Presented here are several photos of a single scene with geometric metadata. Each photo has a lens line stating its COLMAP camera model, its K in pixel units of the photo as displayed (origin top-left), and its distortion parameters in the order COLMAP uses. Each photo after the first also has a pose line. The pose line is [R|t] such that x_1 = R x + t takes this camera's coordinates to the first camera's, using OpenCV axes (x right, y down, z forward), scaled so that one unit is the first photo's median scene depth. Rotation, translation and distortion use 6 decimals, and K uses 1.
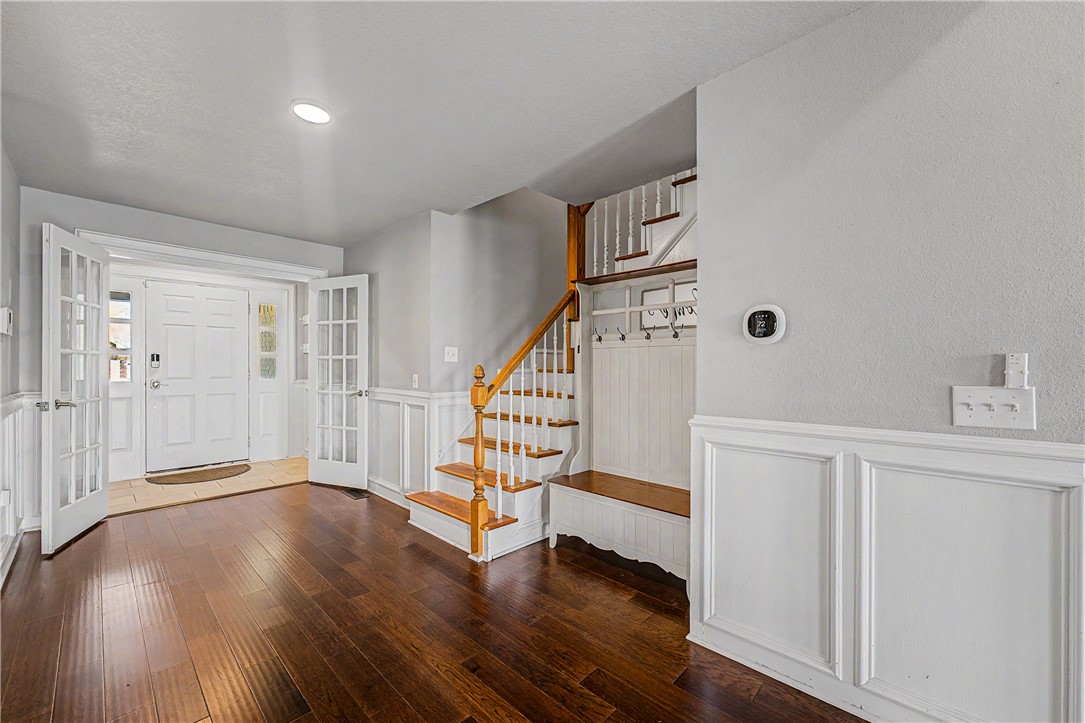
lens RADIAL K [[437.4, 0, 541.8], [0, 437.4, 364.9], [0, 0, 1]] dist [-0.000105, 0.000053]
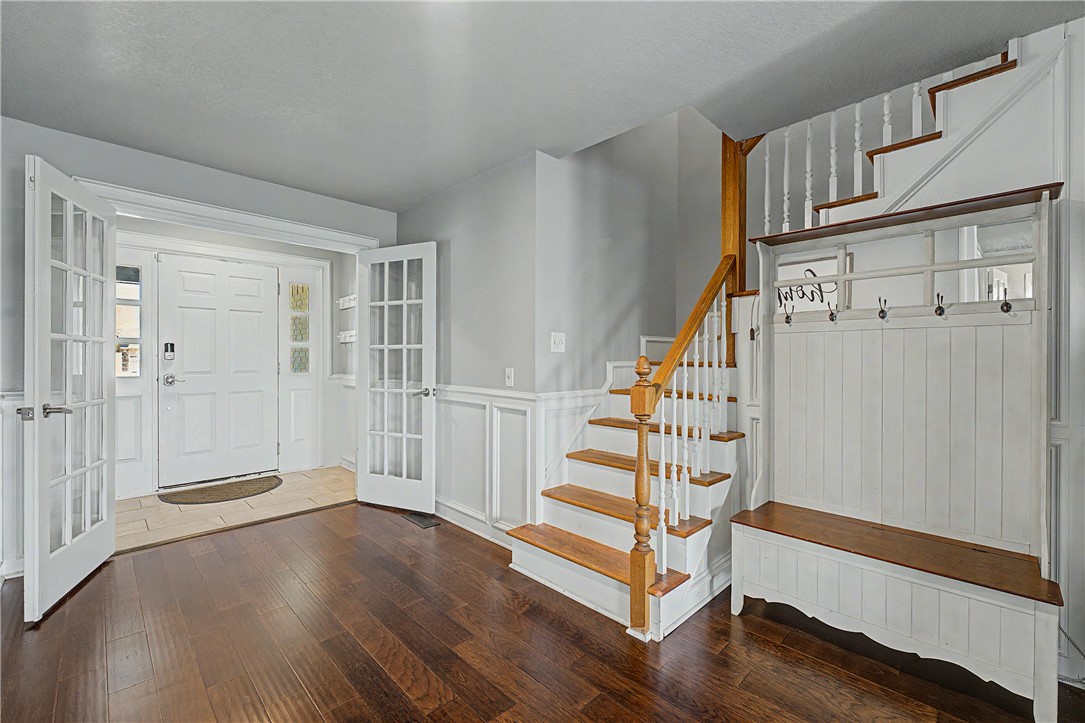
lens RADIAL K [[454.2, 0, 543.9], [0, 454.2, 358.6], [0, 0, 1]] dist [-0.001616, 0.001160]
pose [[0.999844, 0.000683, -0.017637, -0.223899], [-0.000648, 0.999998, 0.002026, 0.002815], [0.017638, -0.002015, 0.999842, 0.216806]]
